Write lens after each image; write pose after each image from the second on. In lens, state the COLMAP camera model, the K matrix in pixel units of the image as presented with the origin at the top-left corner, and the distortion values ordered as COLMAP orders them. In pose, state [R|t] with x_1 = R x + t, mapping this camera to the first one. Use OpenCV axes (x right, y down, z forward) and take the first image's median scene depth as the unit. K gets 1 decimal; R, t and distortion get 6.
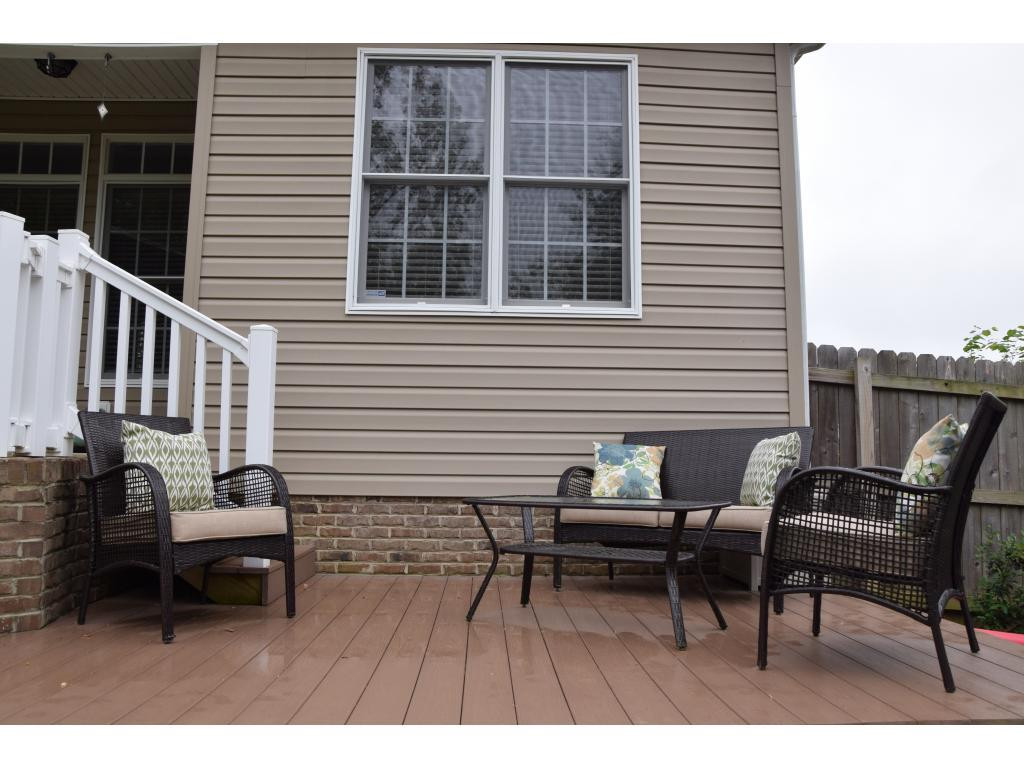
lens RADIAL K [[807.3, 0, 512.0], [0, 807.3, 384.0], [0, 0, 1]] dist [-0.148711, 0.116589]
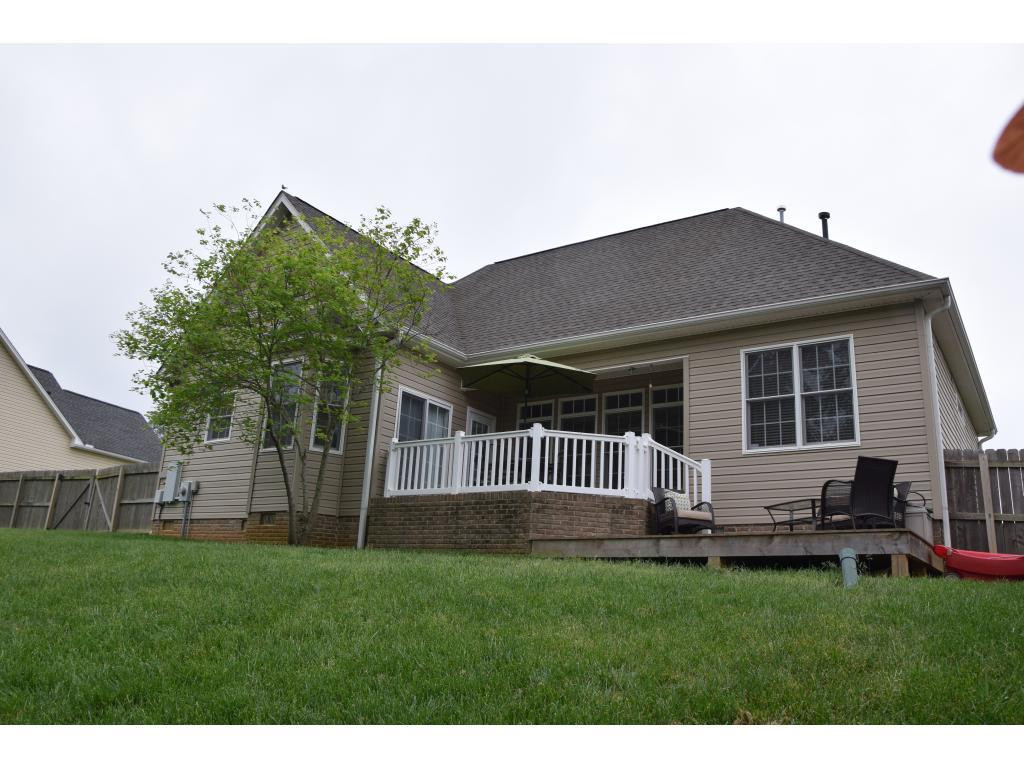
lens RADIAL K [[807.3, 0, 512.0], [0, 807.3, 384.0], [0, 0, 1]] dist [-0.148711, 0.116589]
pose [[0.799208, -0.131242, -0.586550, 0.754694], [0.010612, 0.978799, -0.204550, 0.213681], [0.600960, 0.157253, 0.783657, -1.540109]]
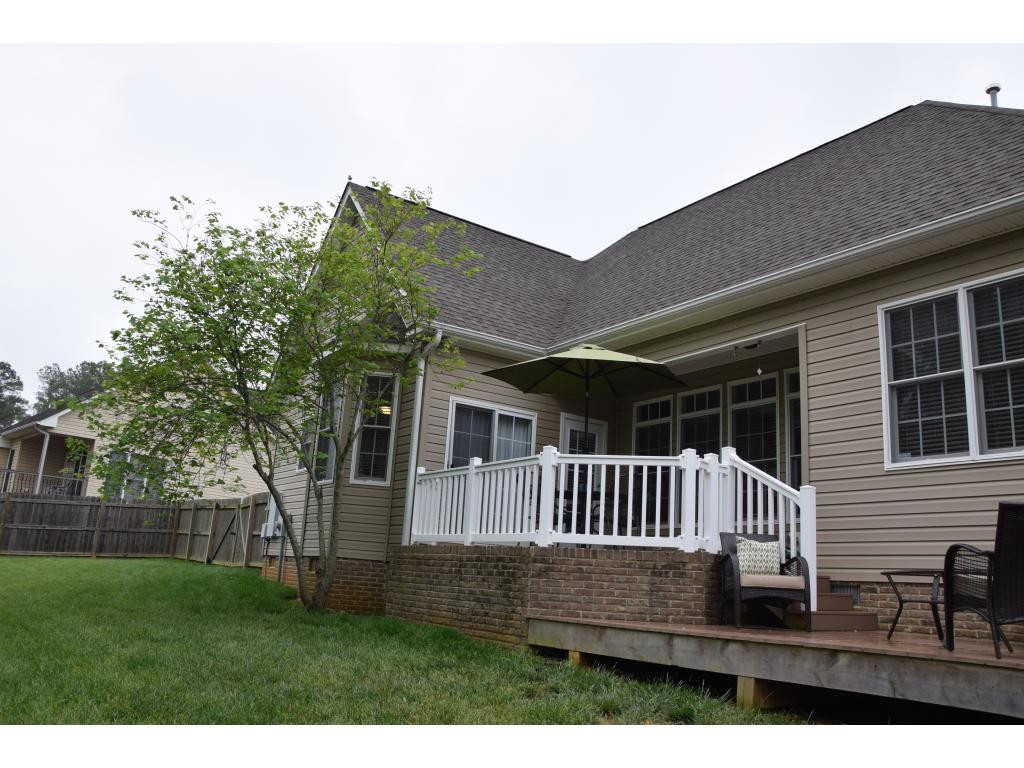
lens RADIAL K [[807.3, 0, 512.0], [0, 807.3, 384.0], [0, 0, 1]] dist [-0.148711, 0.116589]
pose [[0.525973, -0.176923, -0.831896, 0.777494], [0.026566, 0.981064, -0.191851, 0.027236], [0.850086, 0.078808, 0.520714, -0.518173]]
